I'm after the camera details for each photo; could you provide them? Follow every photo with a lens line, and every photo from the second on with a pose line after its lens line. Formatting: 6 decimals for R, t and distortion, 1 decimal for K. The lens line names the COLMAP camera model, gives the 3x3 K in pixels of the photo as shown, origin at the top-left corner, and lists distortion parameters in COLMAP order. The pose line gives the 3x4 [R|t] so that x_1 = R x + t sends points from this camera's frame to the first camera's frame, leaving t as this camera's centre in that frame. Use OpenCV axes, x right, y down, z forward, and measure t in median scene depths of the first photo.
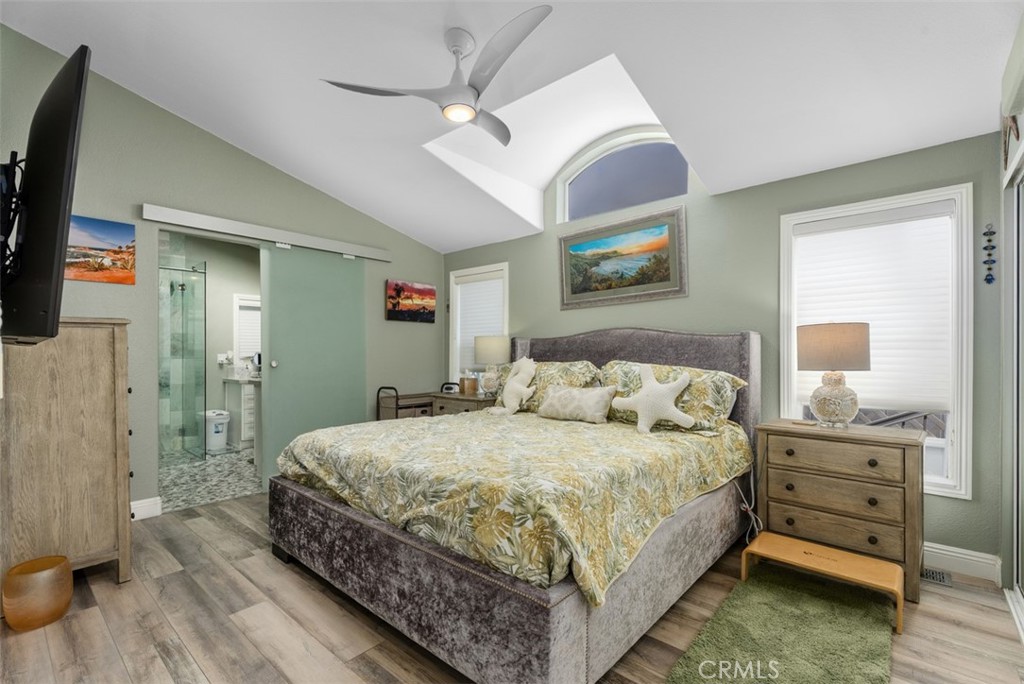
lens RADIAL K [[456.4, 0, 506.4], [0, 456.4, 352.0], [0, 0, 1]] dist [0.001338, -0.000306]
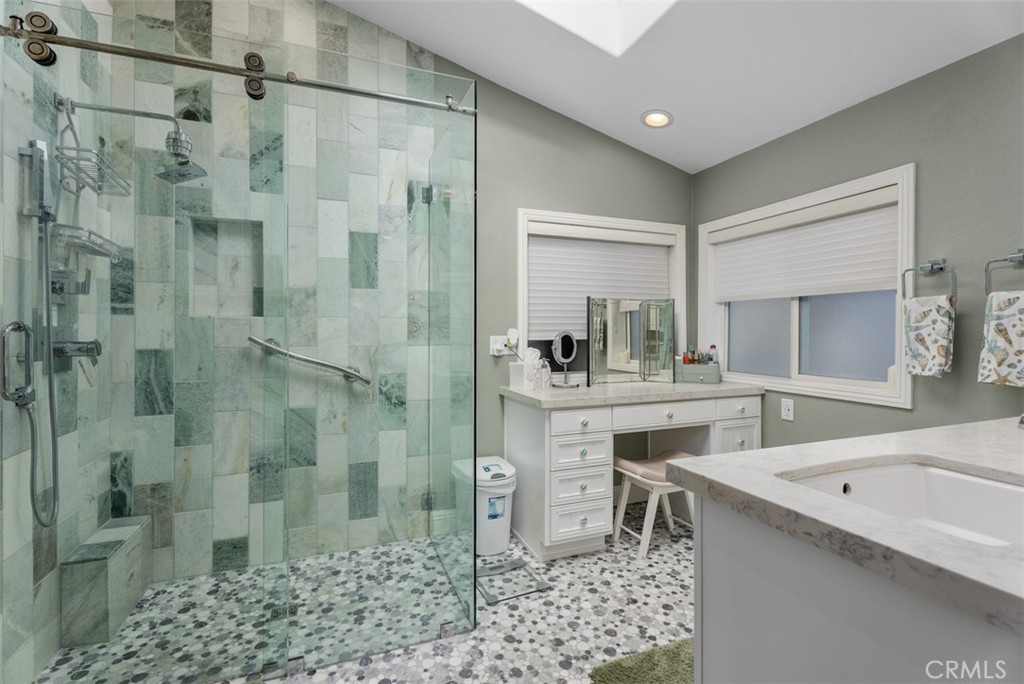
lens RADIAL K [[456.4, 0, 512.4], [0, 456.4, 334.9], [0, 0, 1]] dist [0.001338, -0.000306]
pose [[0.896895, 0.003770, -0.442227, -0.494240], [-0.000649, 0.999974, 0.007210, 0.000664], [0.442243, -0.006180, 0.896874, 0.719456]]
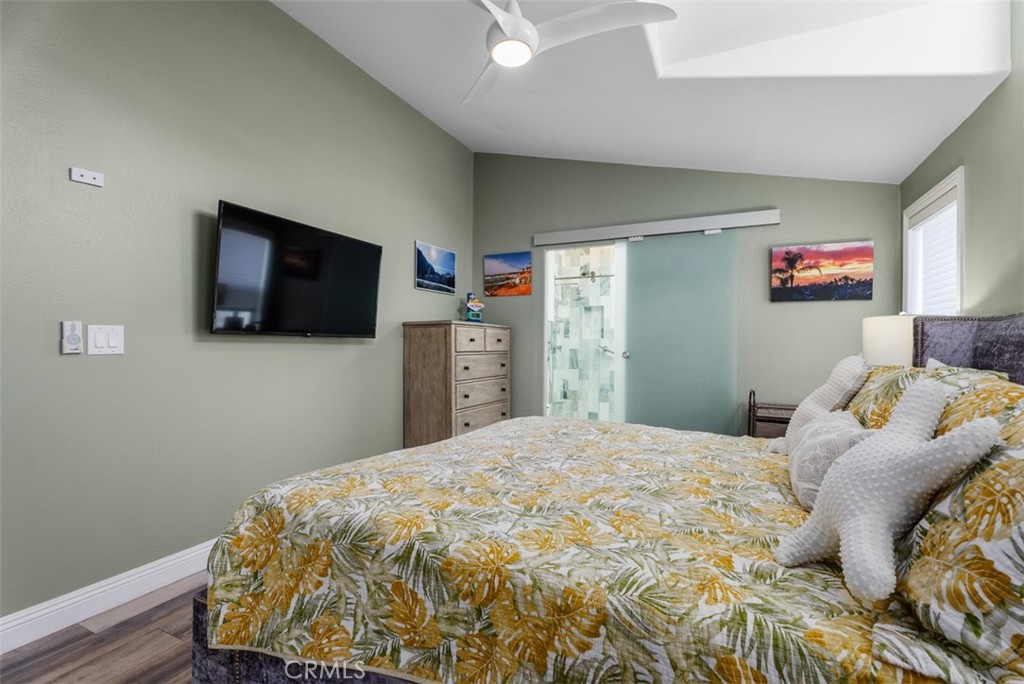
lens RADIAL K [[456.4, 0, 512.9], [0, 456.4, 337.1], [0, 0, 1]] dist [0.001338, -0.000306]
pose [[0.273918, -0.009653, -0.961705, 0.339568], [-0.008343, 0.999888, -0.012413, 0.000626], [0.961717, 0.011424, 0.273807, 0.379668]]
